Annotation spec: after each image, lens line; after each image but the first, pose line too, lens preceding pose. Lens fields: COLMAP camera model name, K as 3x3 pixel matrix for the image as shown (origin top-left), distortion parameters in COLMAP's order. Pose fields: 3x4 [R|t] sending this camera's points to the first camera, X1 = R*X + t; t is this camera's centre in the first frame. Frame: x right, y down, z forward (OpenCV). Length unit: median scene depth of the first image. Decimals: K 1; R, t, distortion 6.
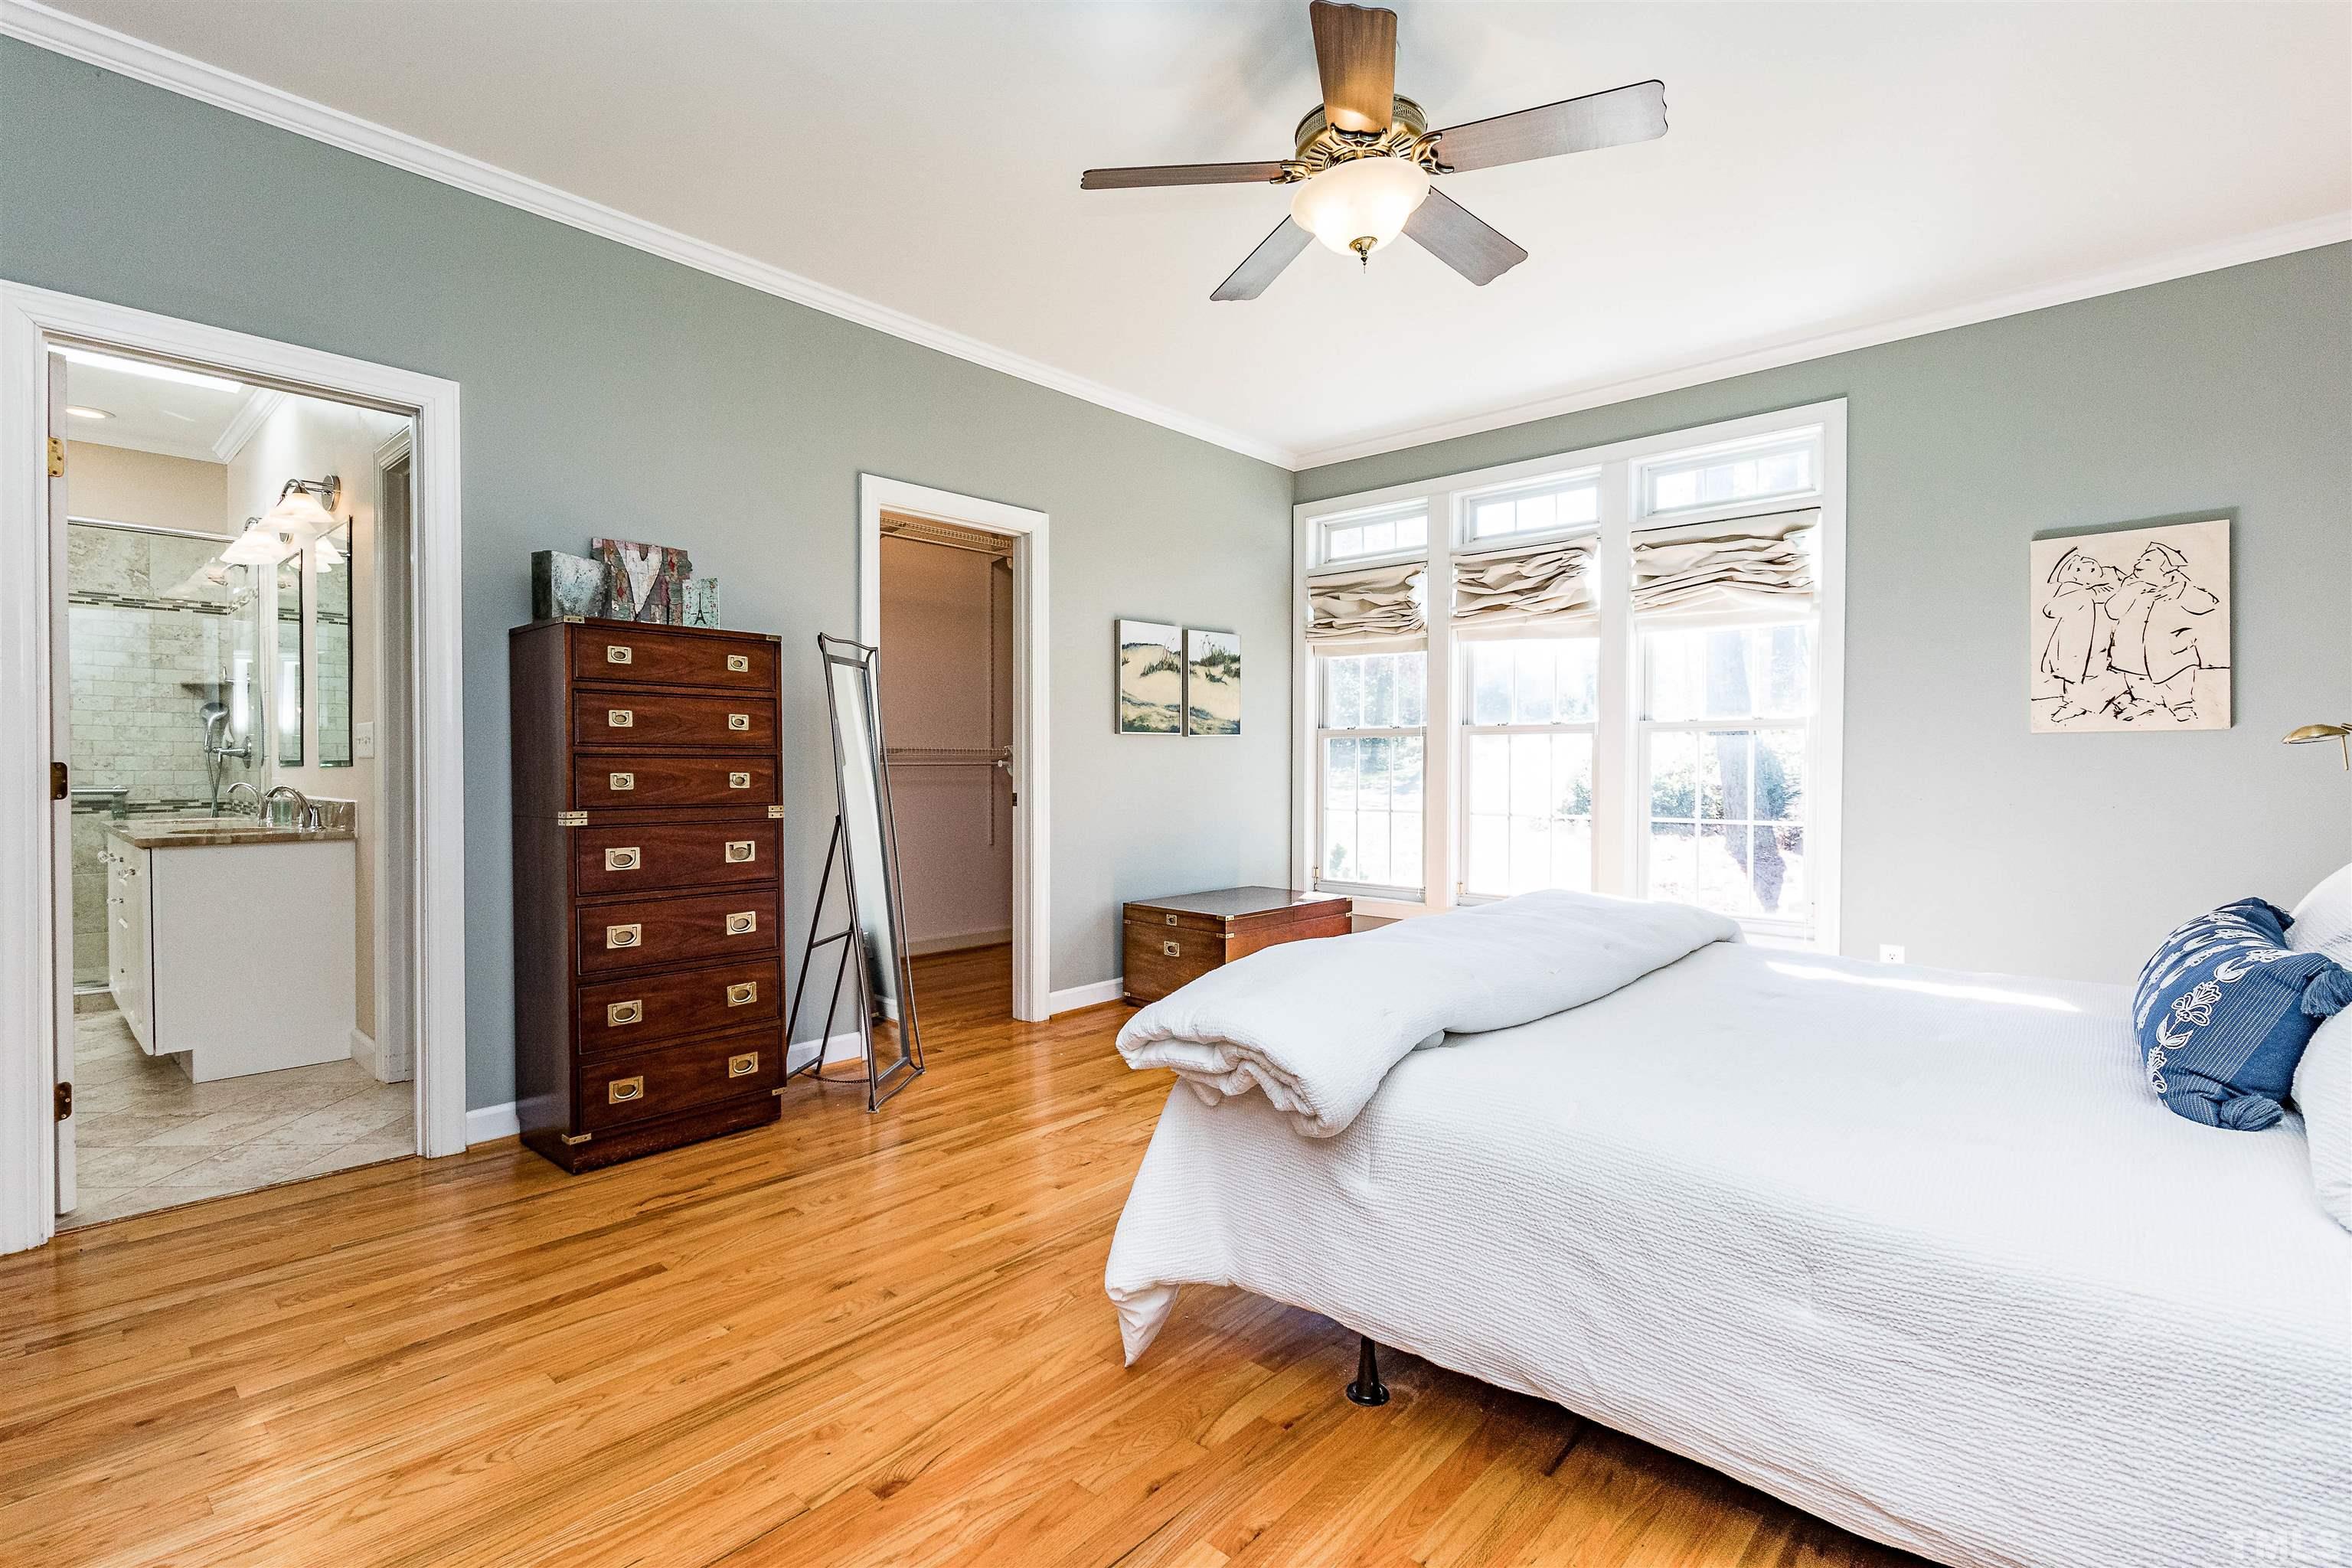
lens RADIAL K [[1087.8, 0, 1170.5], [0, 1087.8, 777.4], [0, 0, 1]] dist [0.006613, -0.001930]
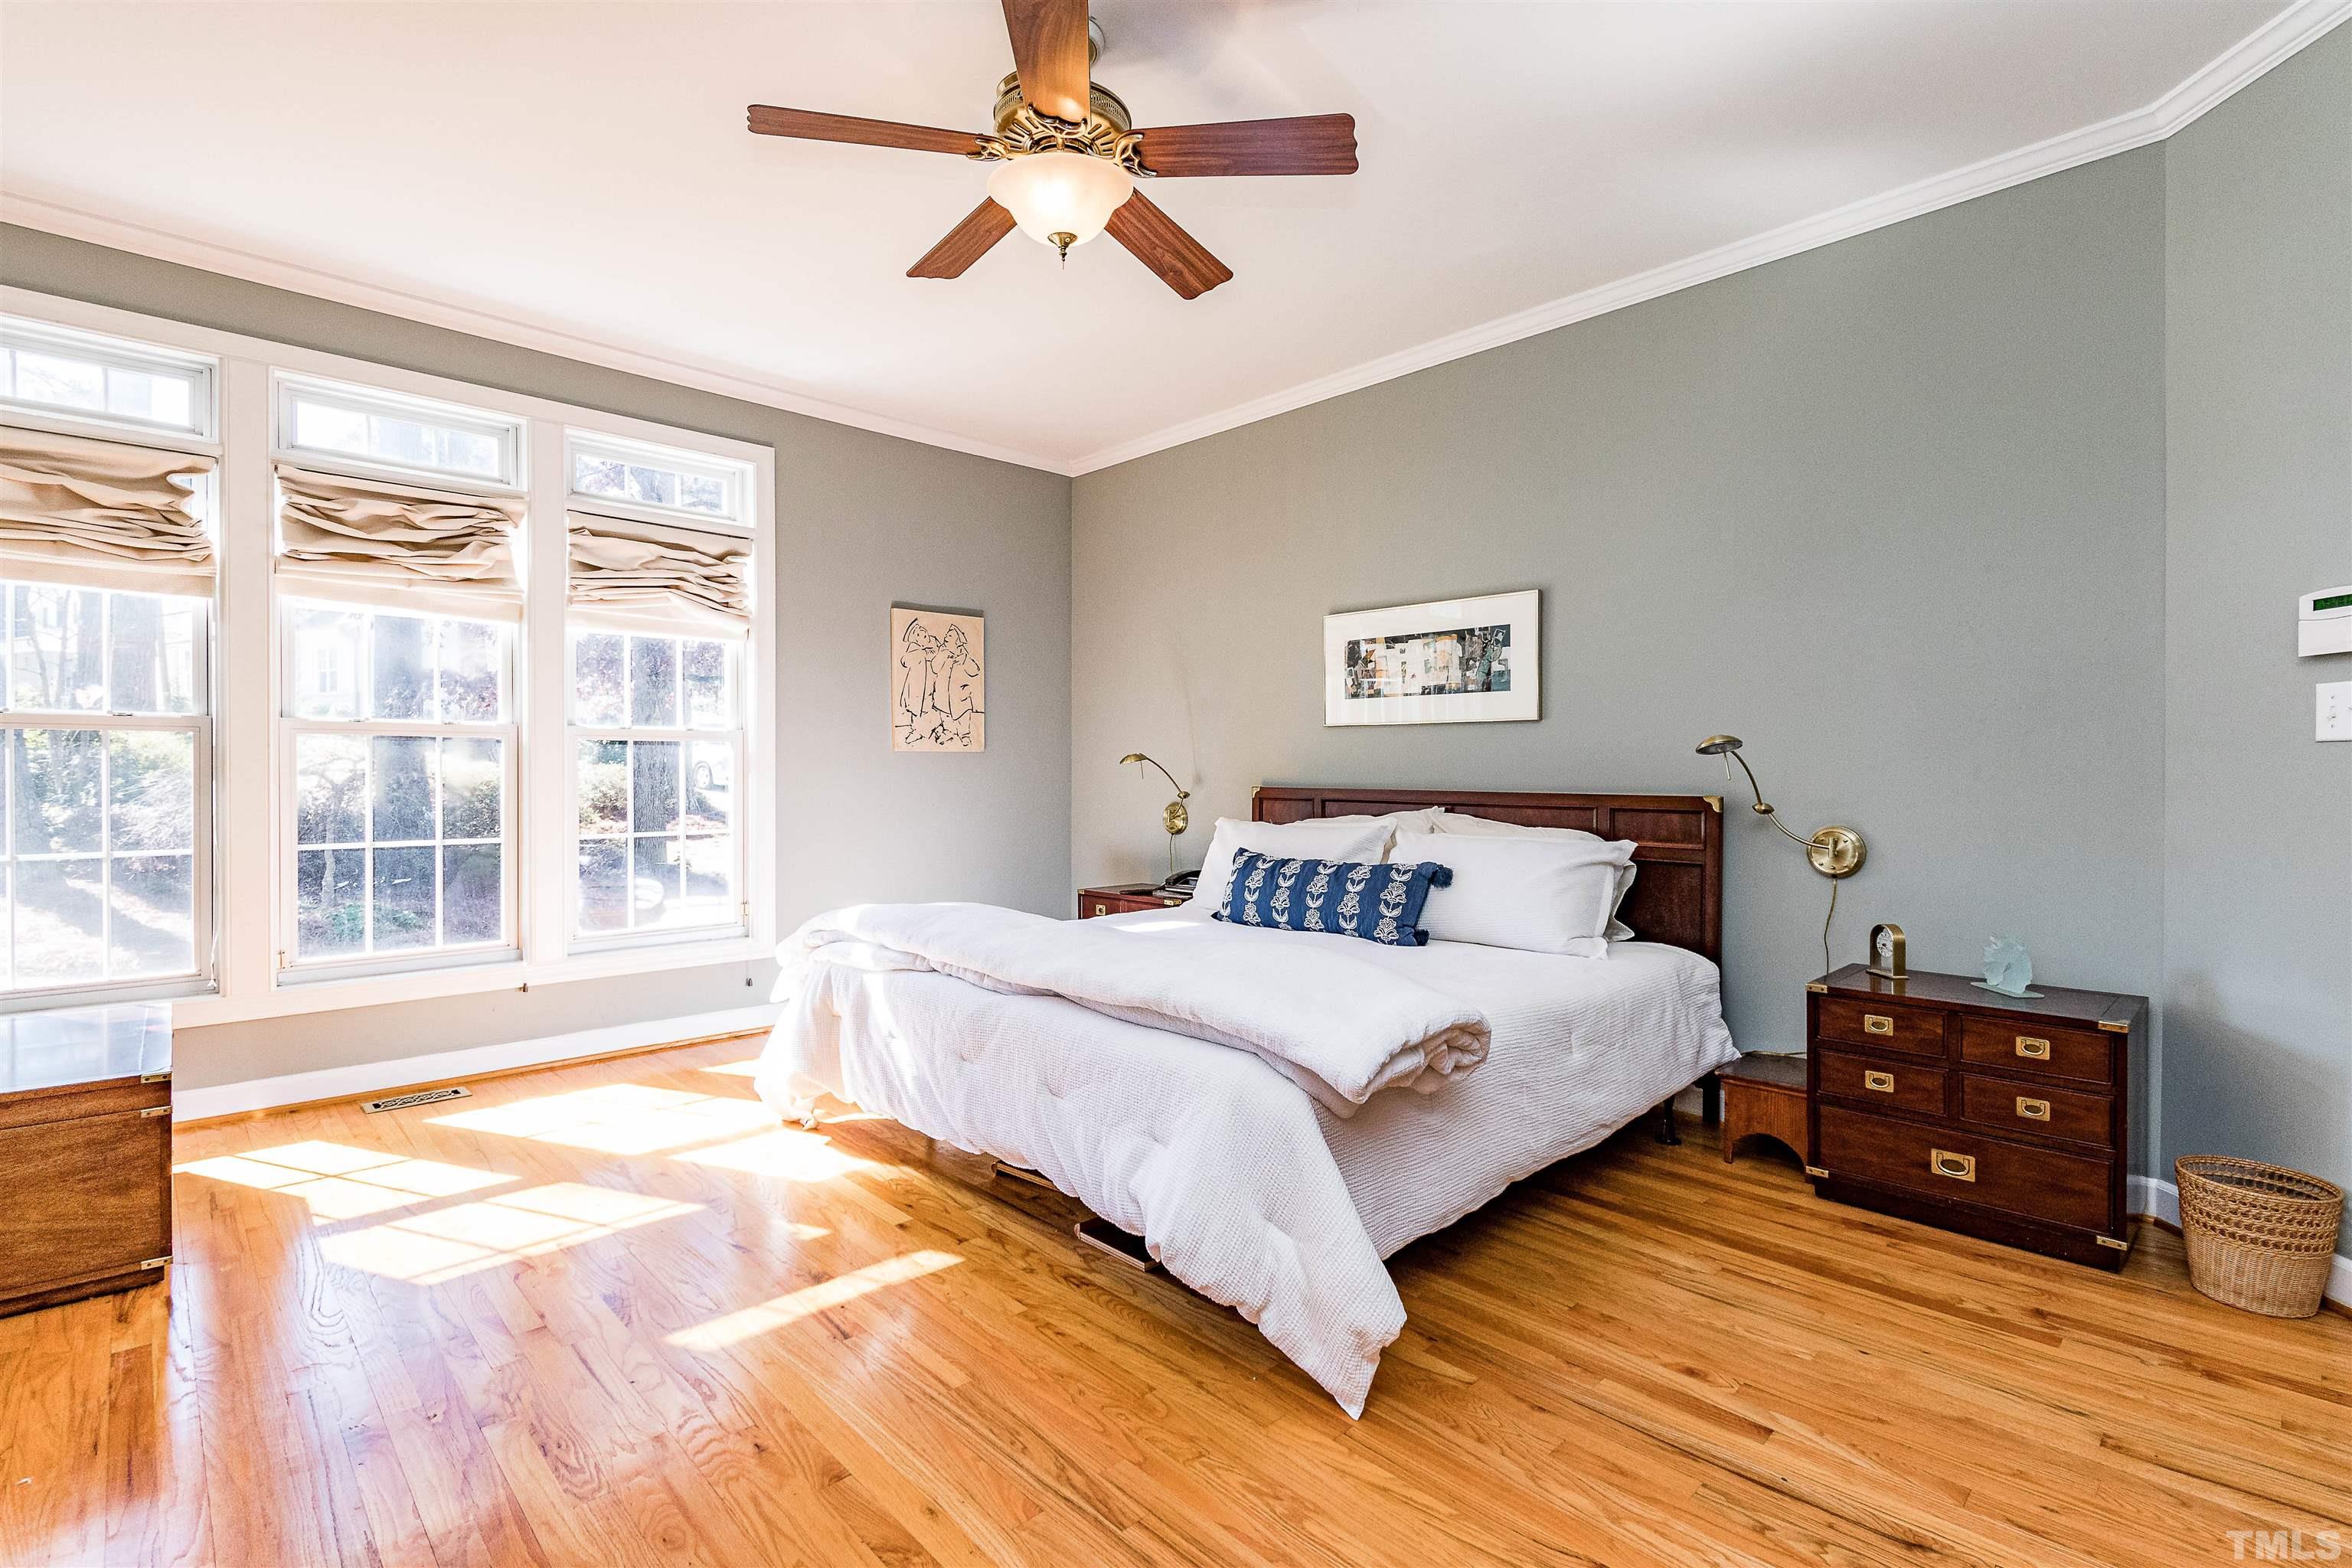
lens RADIAL K [[1087.8, 0, 1175.3], [0, 1087.8, 784.5], [0, 0, 1]] dist [0.006613, -0.001930]
pose [[0.062012, -0.016936, 0.997932, -0.460486], [0.009408, 0.999822, 0.016384, -0.016264], [-0.998031, 0.008372, 0.062160, 0.504302]]
